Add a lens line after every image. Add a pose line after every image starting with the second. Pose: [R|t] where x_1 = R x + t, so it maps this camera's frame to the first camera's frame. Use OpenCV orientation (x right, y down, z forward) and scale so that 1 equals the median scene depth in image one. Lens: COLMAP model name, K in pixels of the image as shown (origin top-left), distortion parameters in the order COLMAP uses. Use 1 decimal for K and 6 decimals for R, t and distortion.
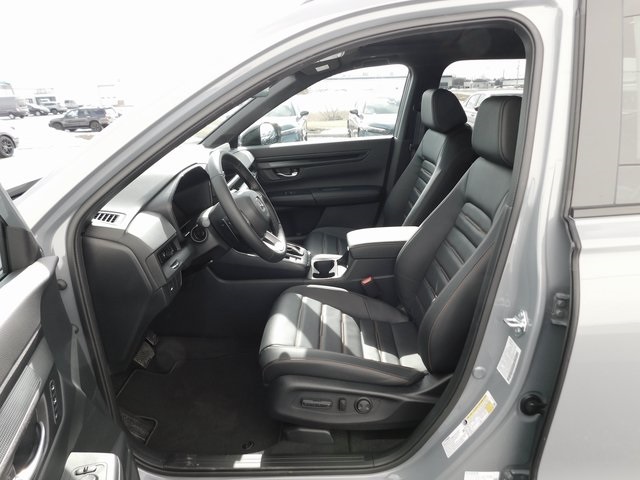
lens RADIAL K [[423.3, 0, 319.0], [0, 423.3, 240.6], [0, 0, 1]] dist [-0.033463, 0.017390]
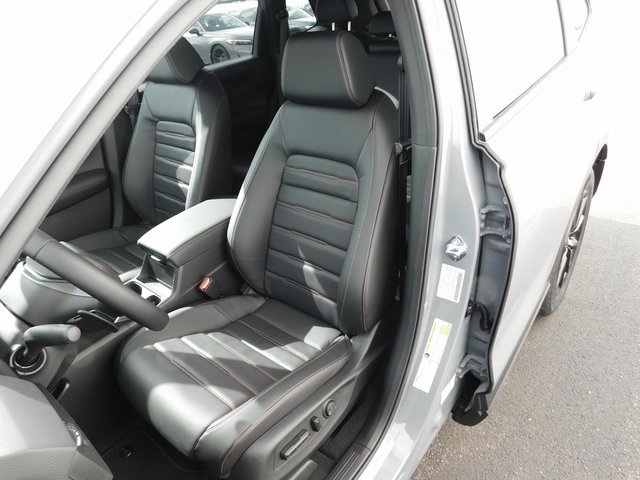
lens RADIAL K [[423.3, 0, 319.4], [0, 423.3, 240.2], [0, 0, 1]] dist [-0.033463, 0.017390]
pose [[0.620460, -0.416717, 0.664361, -0.266200], [0.321366, 0.907851, 0.269315, -0.134262], [-0.715369, 0.046404, 0.697204, 0.284442]]
